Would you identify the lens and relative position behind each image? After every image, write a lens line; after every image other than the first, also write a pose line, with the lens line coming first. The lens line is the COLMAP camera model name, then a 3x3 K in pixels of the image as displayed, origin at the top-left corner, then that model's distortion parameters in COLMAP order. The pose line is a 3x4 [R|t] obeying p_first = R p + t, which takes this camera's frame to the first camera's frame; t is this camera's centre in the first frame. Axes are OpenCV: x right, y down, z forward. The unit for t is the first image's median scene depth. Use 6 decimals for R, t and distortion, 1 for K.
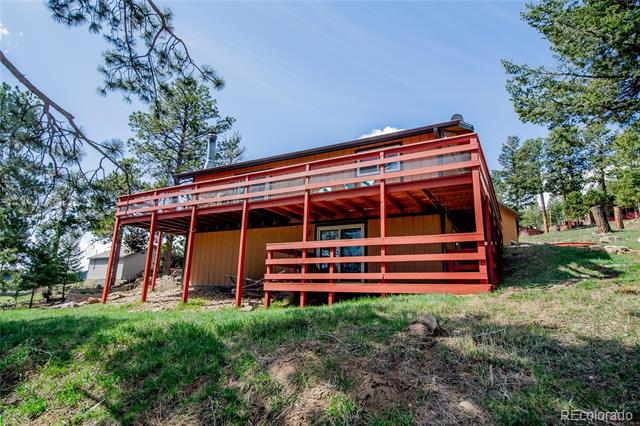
lens RADIAL K [[347.2, 0, 320.0], [0, 347.2, 213.1], [0, 0, 1]] dist [-0.017195, -0.001395]
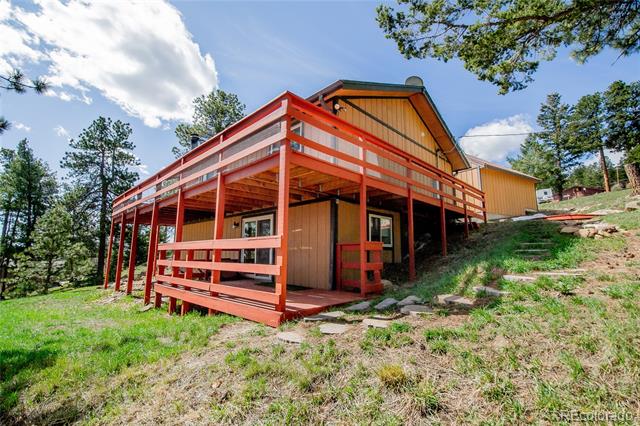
lens RADIAL K [[285.7, 0, 320.2], [0, 285.7, 213.5], [0, 0, 1]] dist [-0.028598, -0.000722]
pose [[0.965477, -0.062296, -0.252928, 0.122249], [0.082421, 0.994153, 0.069755, -0.003870], [0.247104, -0.088193, 0.964967, 0.083085]]
